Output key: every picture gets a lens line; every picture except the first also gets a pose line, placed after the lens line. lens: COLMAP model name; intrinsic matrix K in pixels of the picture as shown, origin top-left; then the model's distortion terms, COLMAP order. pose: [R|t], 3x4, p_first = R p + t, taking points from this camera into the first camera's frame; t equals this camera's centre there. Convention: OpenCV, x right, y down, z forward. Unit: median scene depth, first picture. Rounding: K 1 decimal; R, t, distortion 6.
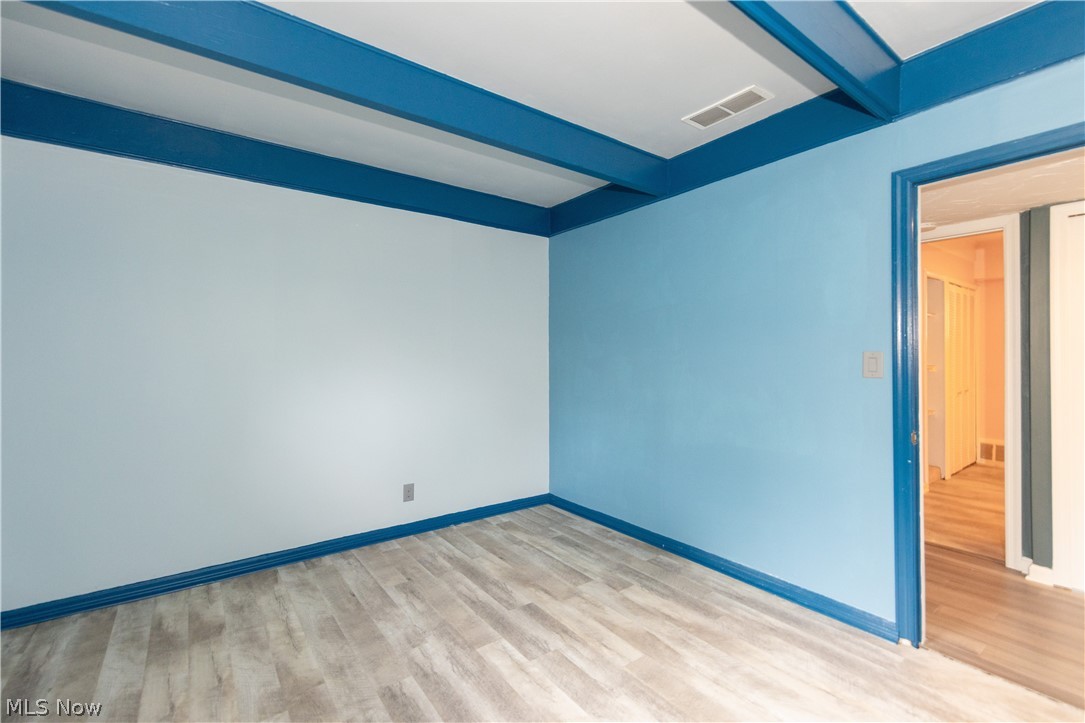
lens RADIAL K [[469.5, 0, 542.0], [0, 469.5, 355.5], [0, 0, 1]] dist [0.002317, -0.000065]
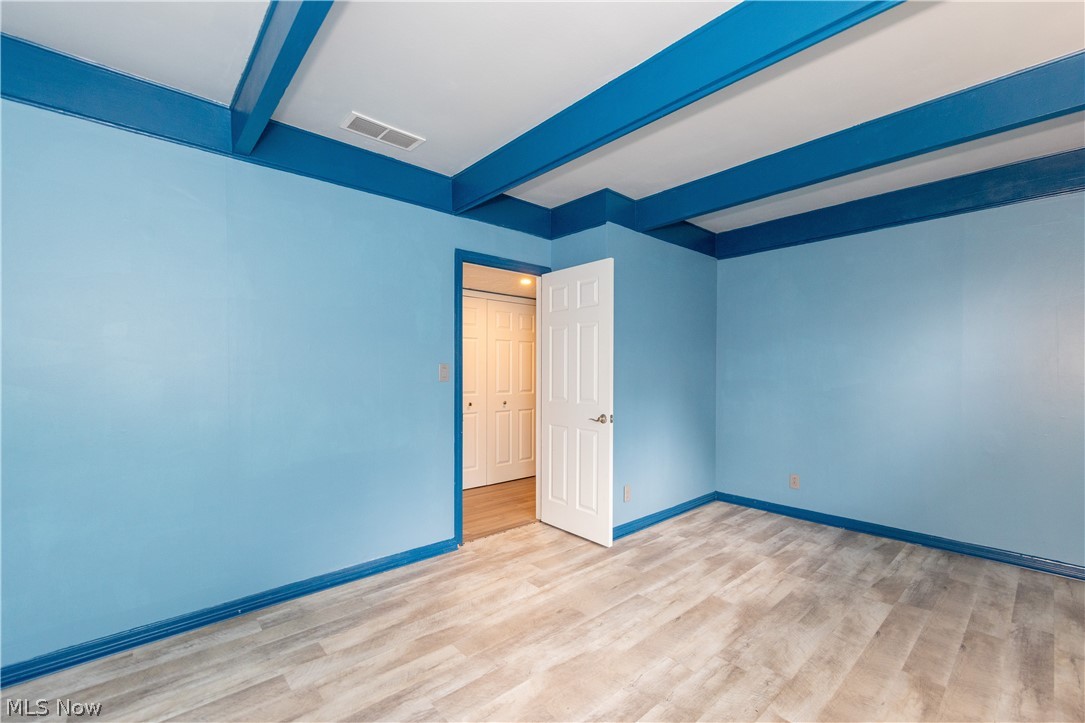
lens RADIAL K [[460.6, 0, 544.3], [0, 460.6, 381.7], [0, 0, 1]] dist [-0.000649, -0.000294]
pose [[-0.098416, -0.021423, 0.994915, -0.709751], [-0.000830, 0.999770, 0.021445, 0.014773], [-0.995145, 0.001285, -0.098411, 0.761595]]
